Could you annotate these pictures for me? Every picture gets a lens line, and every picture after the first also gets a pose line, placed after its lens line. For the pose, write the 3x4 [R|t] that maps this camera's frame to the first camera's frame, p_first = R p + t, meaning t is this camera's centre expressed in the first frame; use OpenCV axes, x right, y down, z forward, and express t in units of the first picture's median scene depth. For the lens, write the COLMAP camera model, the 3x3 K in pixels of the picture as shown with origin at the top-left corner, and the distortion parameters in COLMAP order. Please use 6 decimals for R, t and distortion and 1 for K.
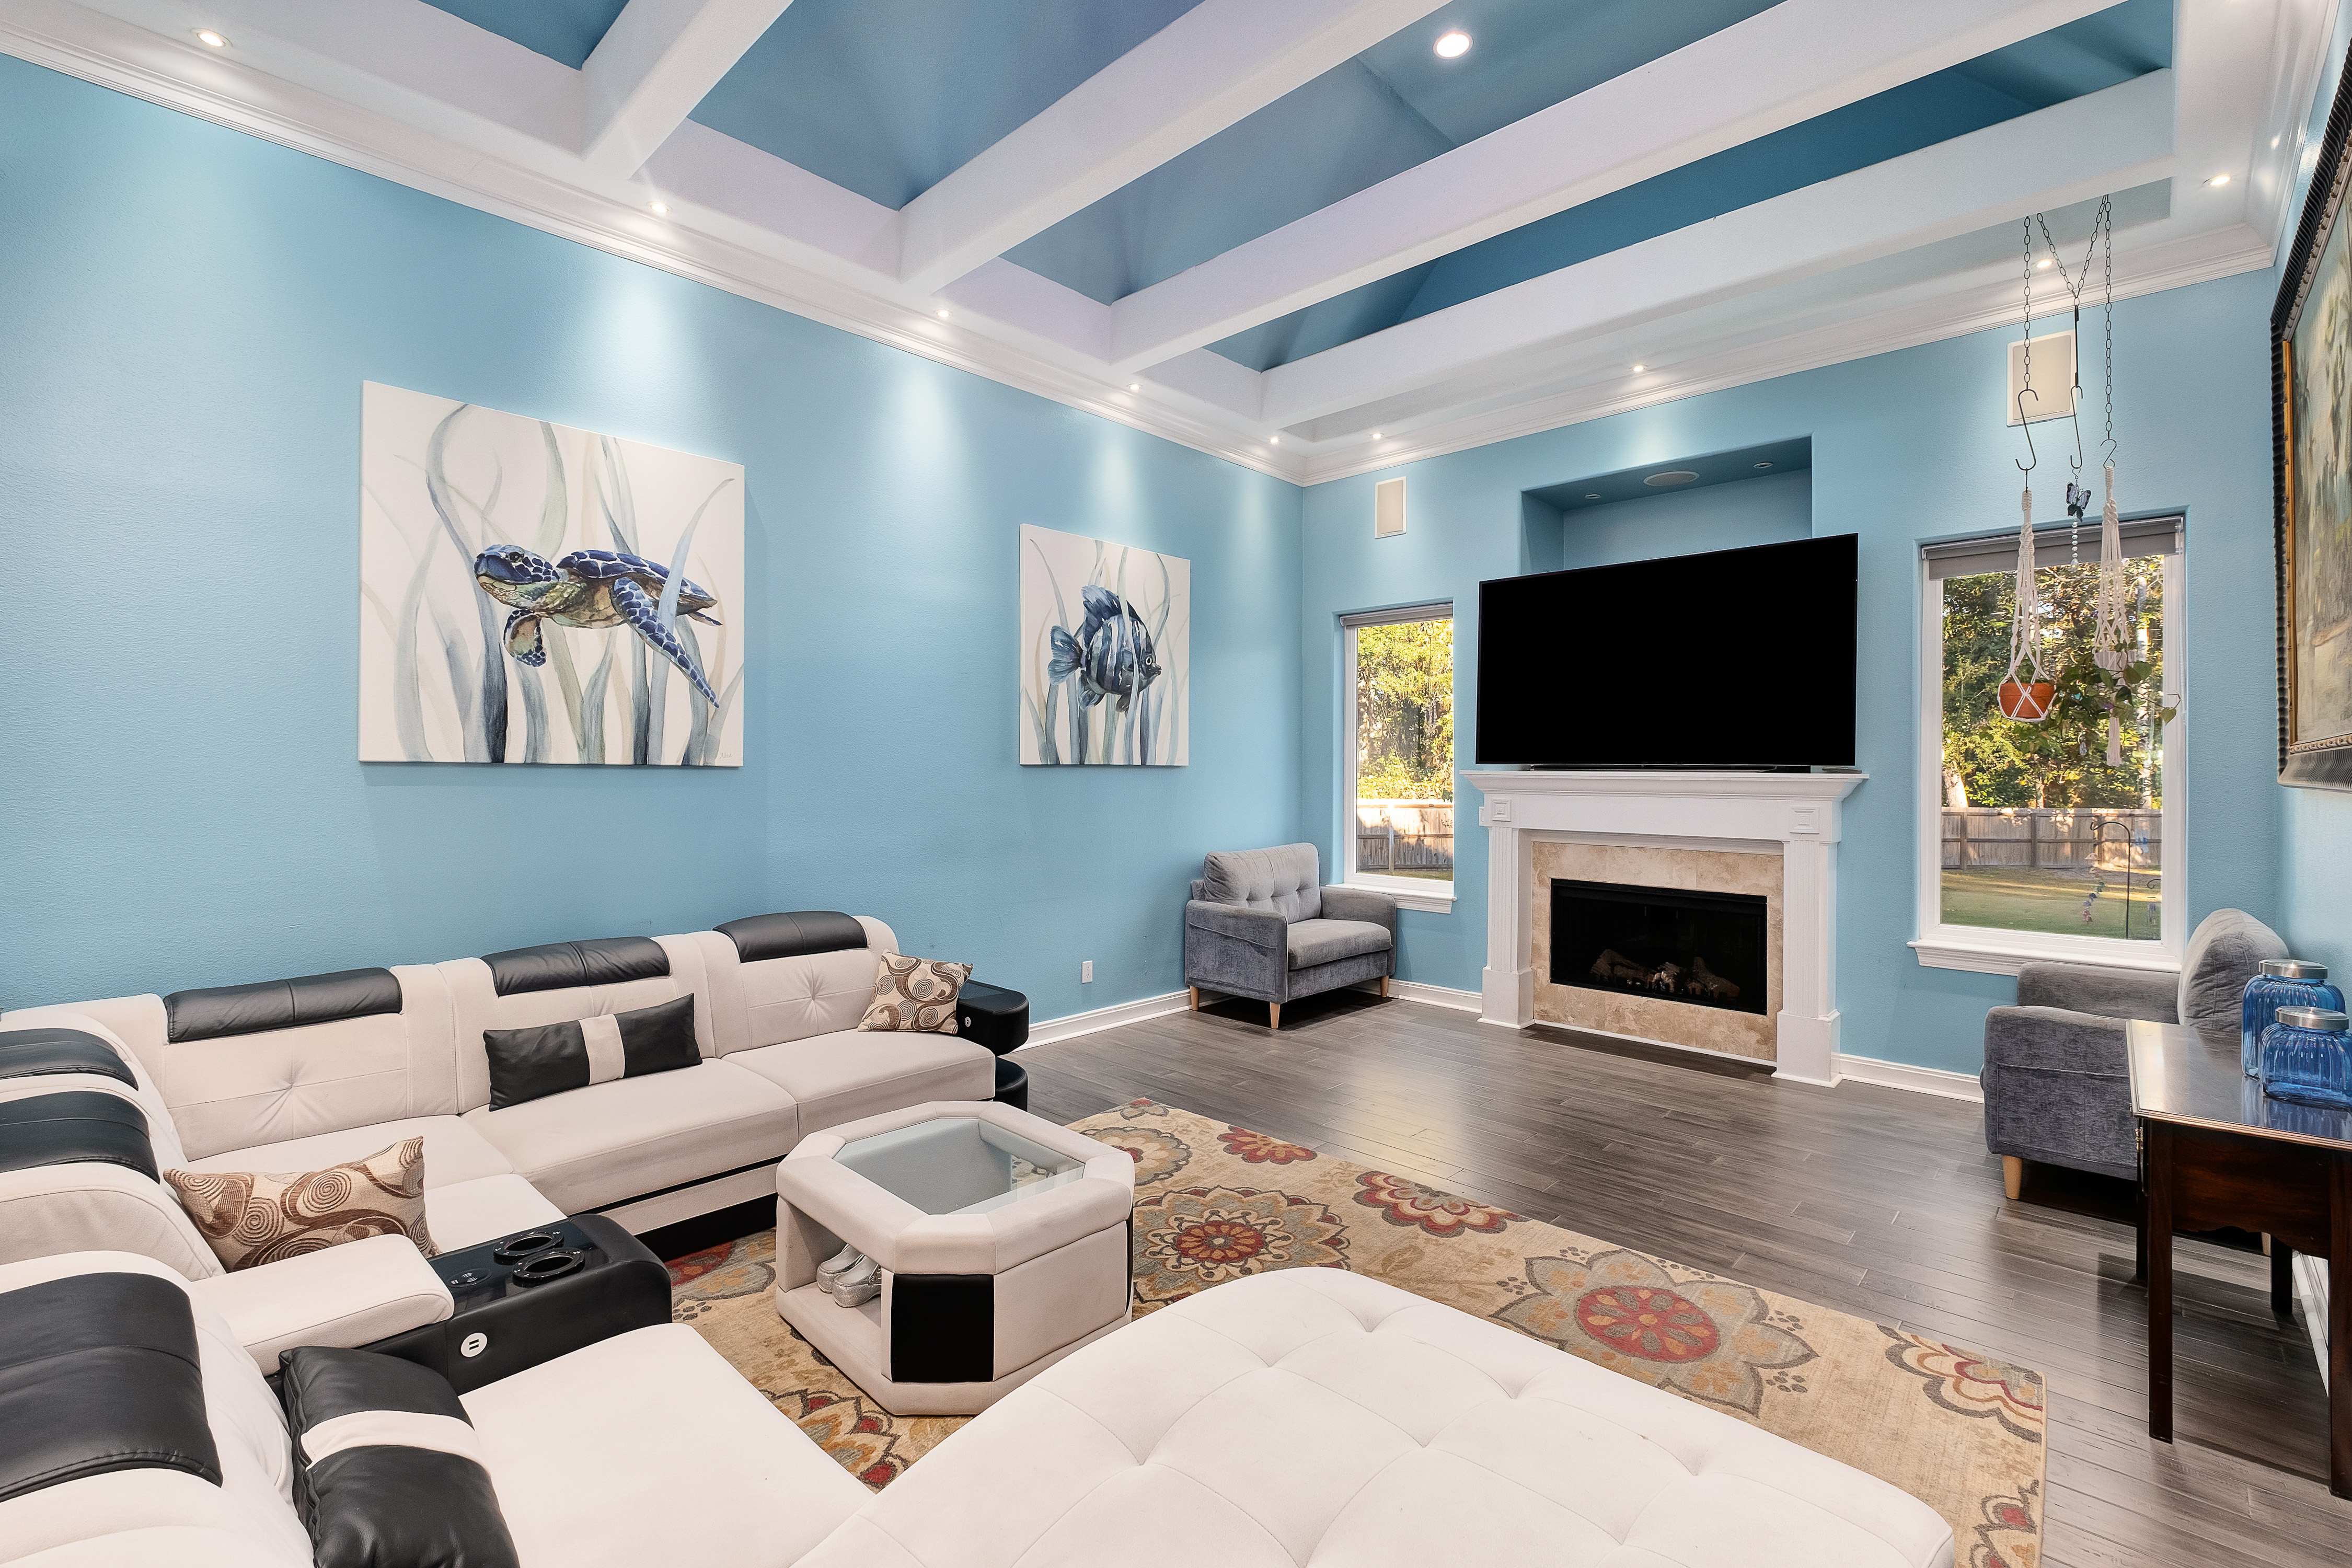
lens RADIAL K [[1025.9, 0, 1183.0], [0, 1025.9, 775.5], [0, 0, 1]] dist [0.000394, -0.000040]
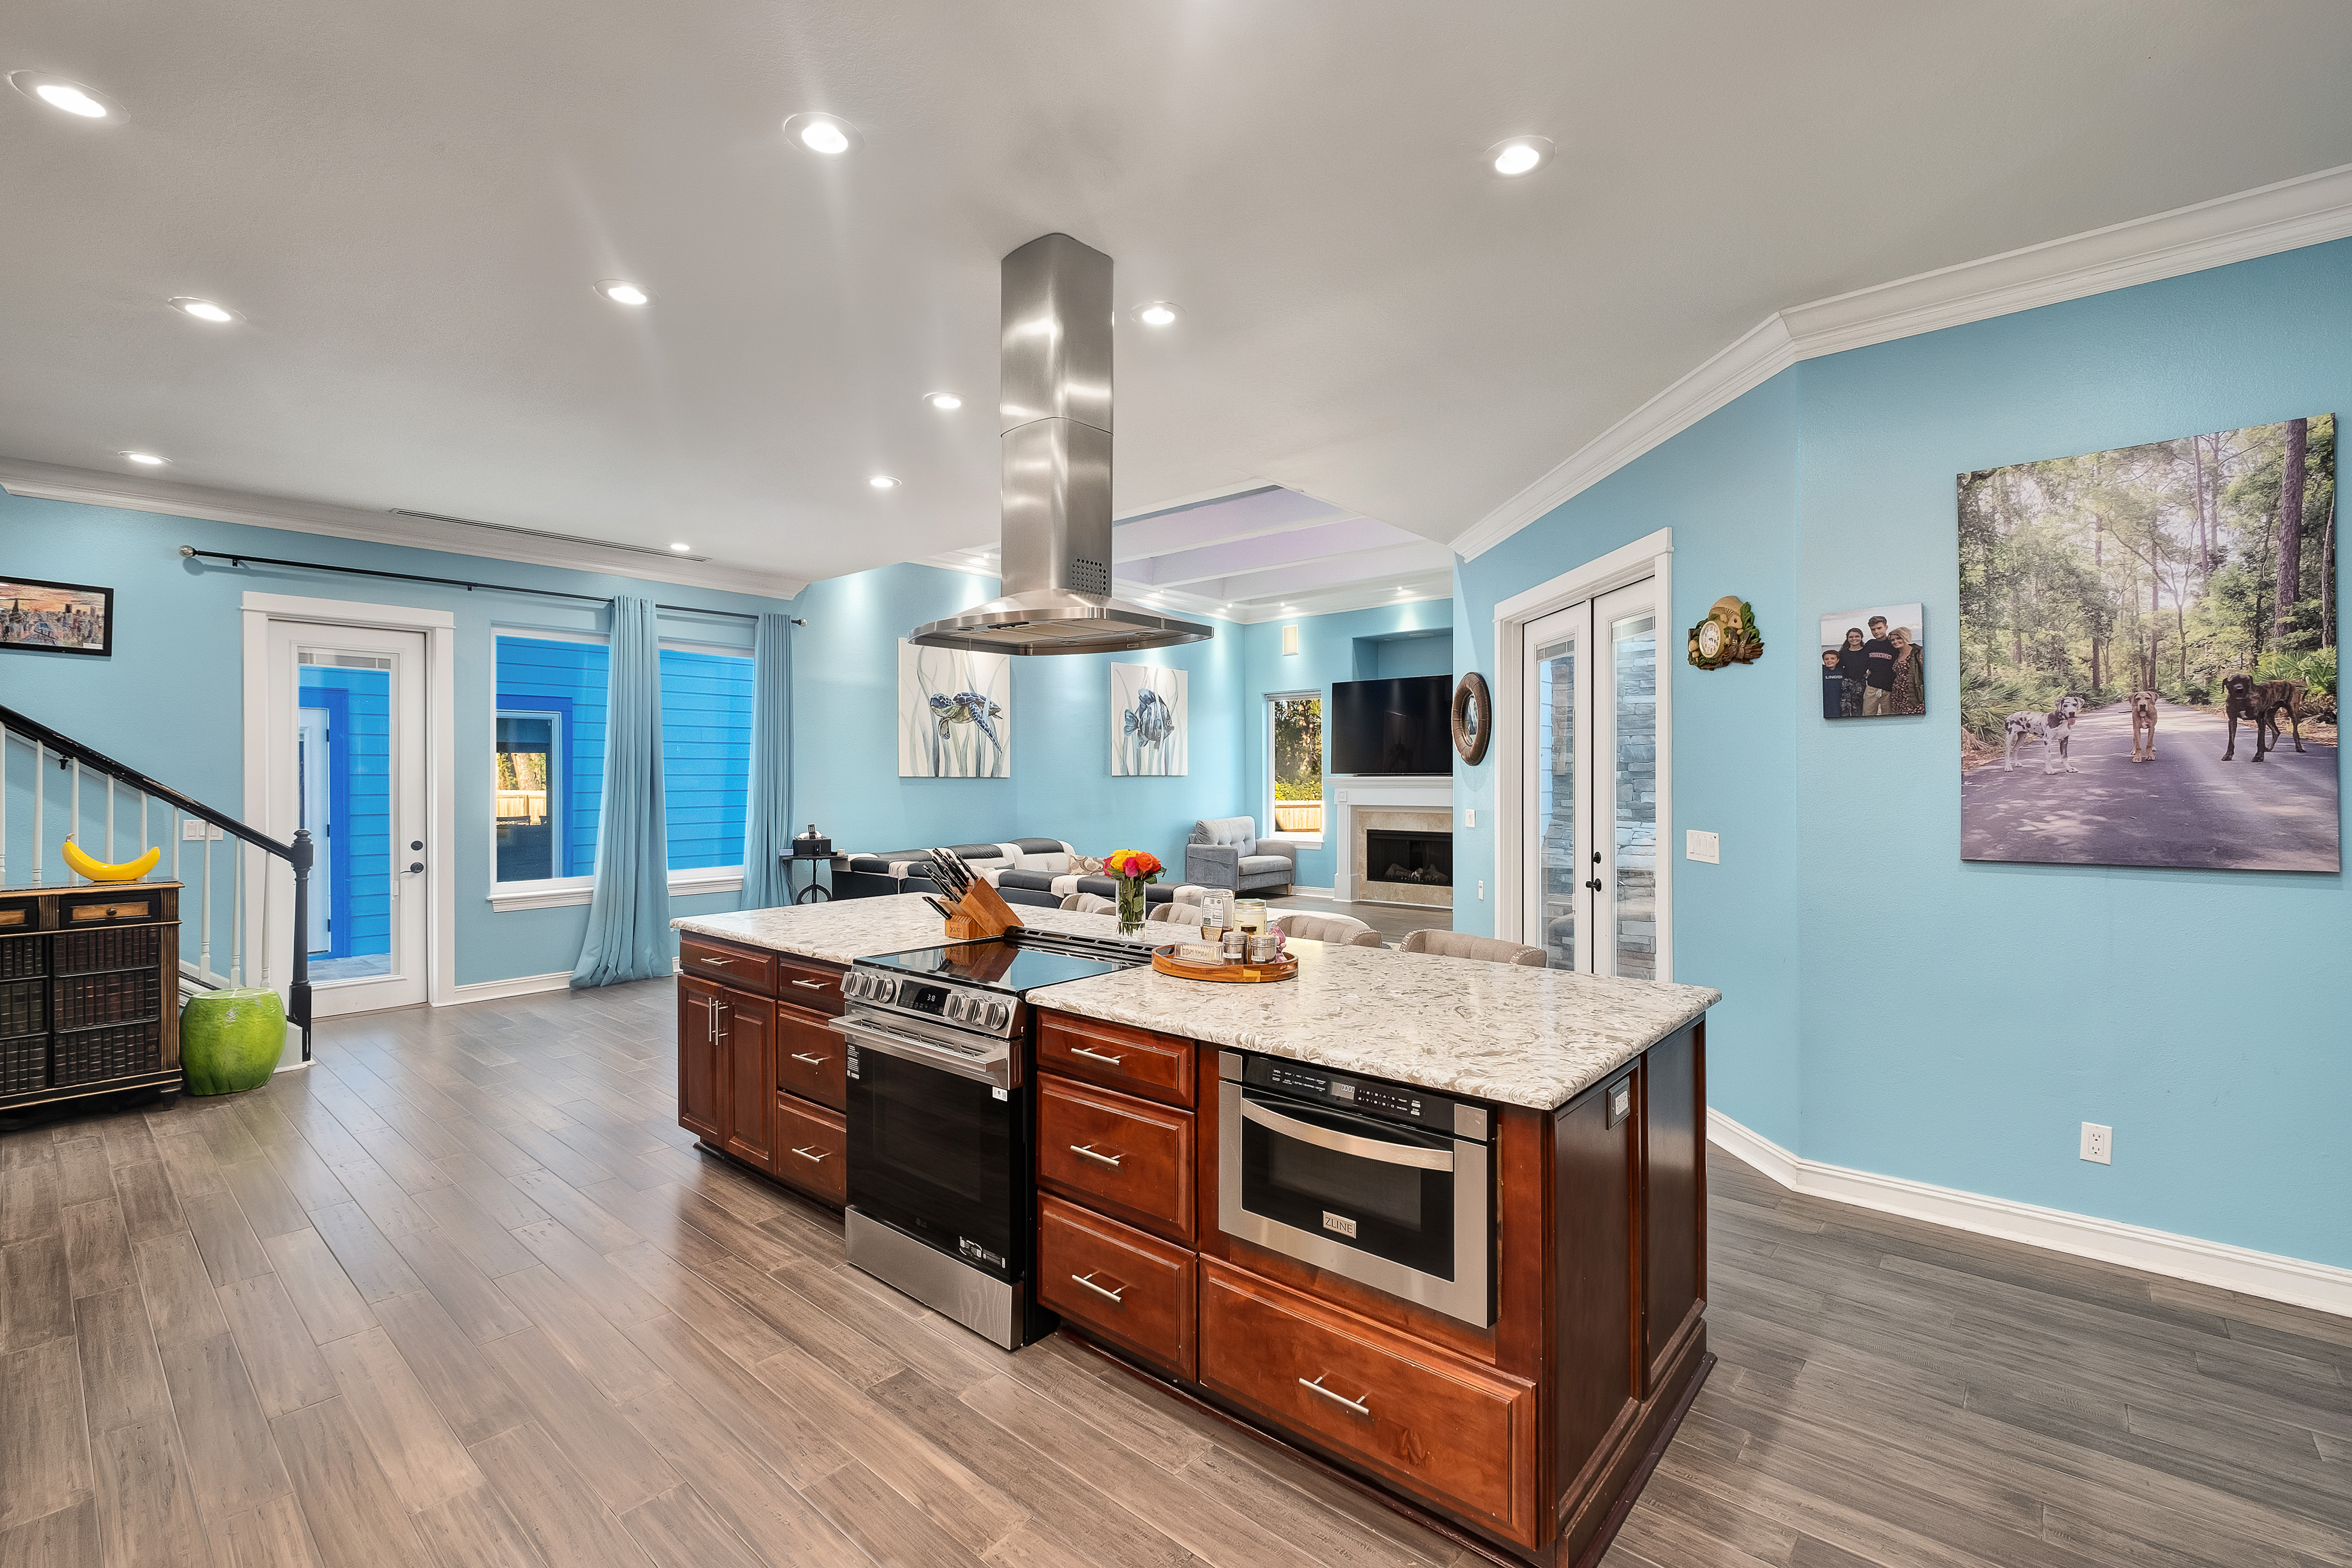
lens RADIAL K [[1025.9, 0, 1170.6], [0, 1025.9, 779.7], [0, 0, 1]] dist [0.000394, -0.000040]
pose [[0.999364, -0.006638, 0.035025, -0.105451], [0.006691, 0.999977, -0.001402, 0.001075], [-0.035014, 0.001636, 0.999385, -1.054751]]
